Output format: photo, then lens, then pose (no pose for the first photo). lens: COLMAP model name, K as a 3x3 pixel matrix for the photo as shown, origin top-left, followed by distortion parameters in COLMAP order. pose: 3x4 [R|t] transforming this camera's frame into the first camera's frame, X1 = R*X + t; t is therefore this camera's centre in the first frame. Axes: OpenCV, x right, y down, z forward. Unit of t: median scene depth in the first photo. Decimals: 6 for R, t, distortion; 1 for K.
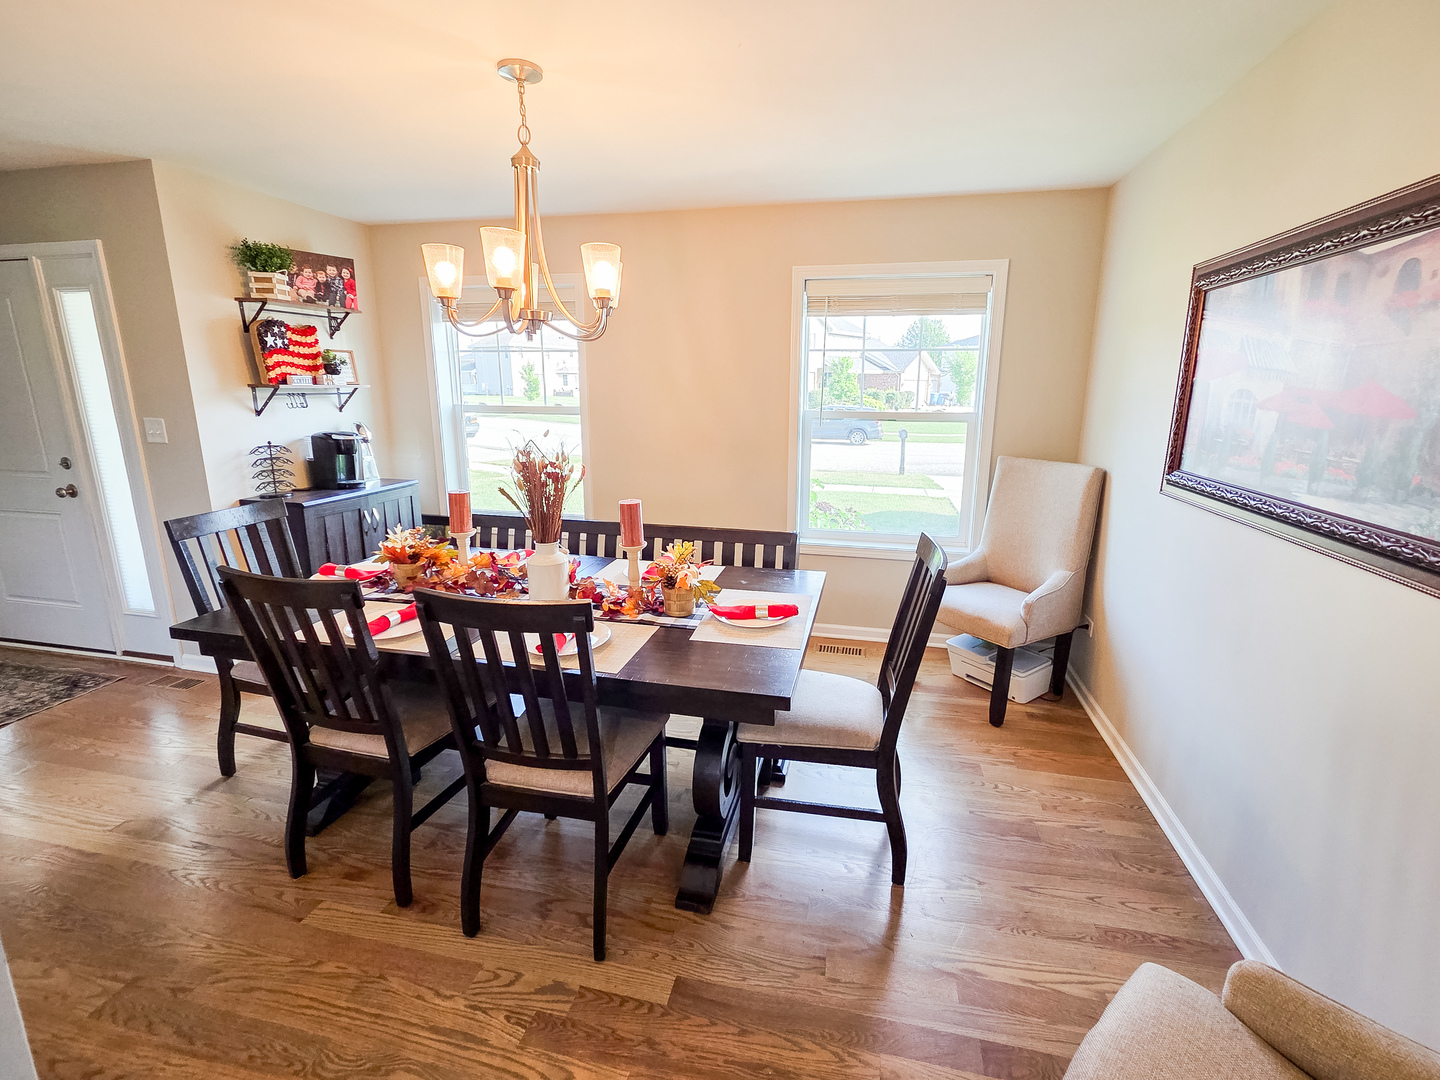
lens RADIAL K [[614.4, 0, 748.8], [0, 614.4, 518.1], [0, 0, 1]] dist [-0.001495, -0.000322]
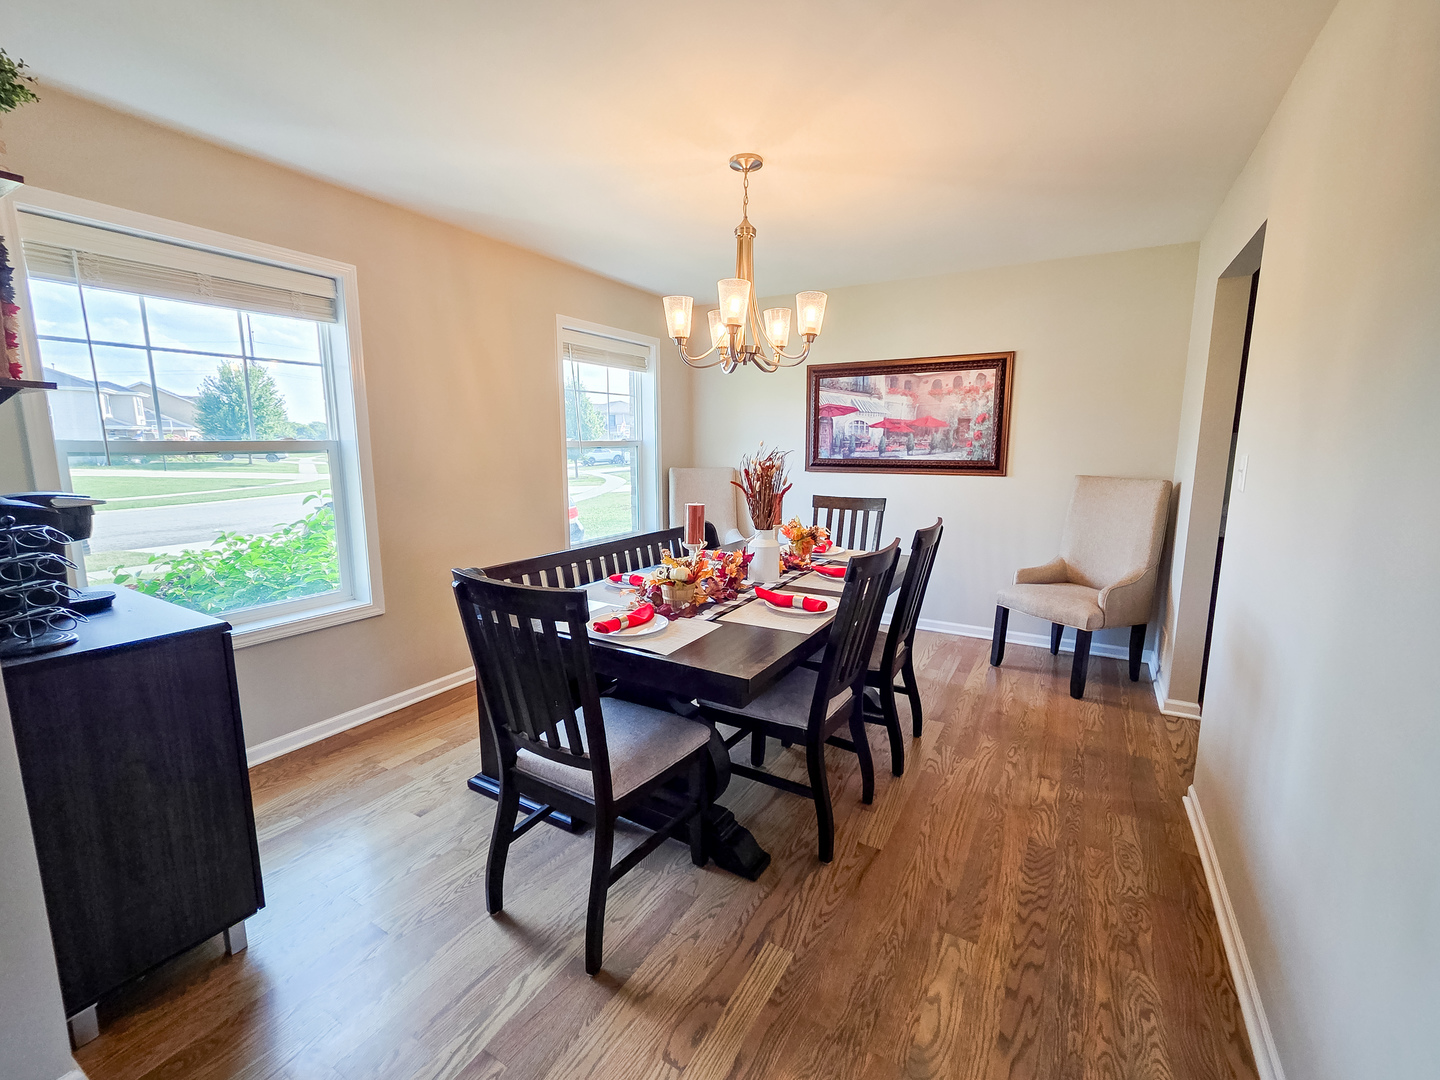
lens RADIAL K [[606.9, 0, 700.3], [0, 606.9, 540.4], [0, 0, 1]] dist [0.002097, 0.000050]
pose [[0.347947, -0.156778, 0.924313, -1.617840], [0.203369, 0.975064, 0.088831, -0.082629], [-0.915191, 0.157068, 0.371154, 0.697616]]
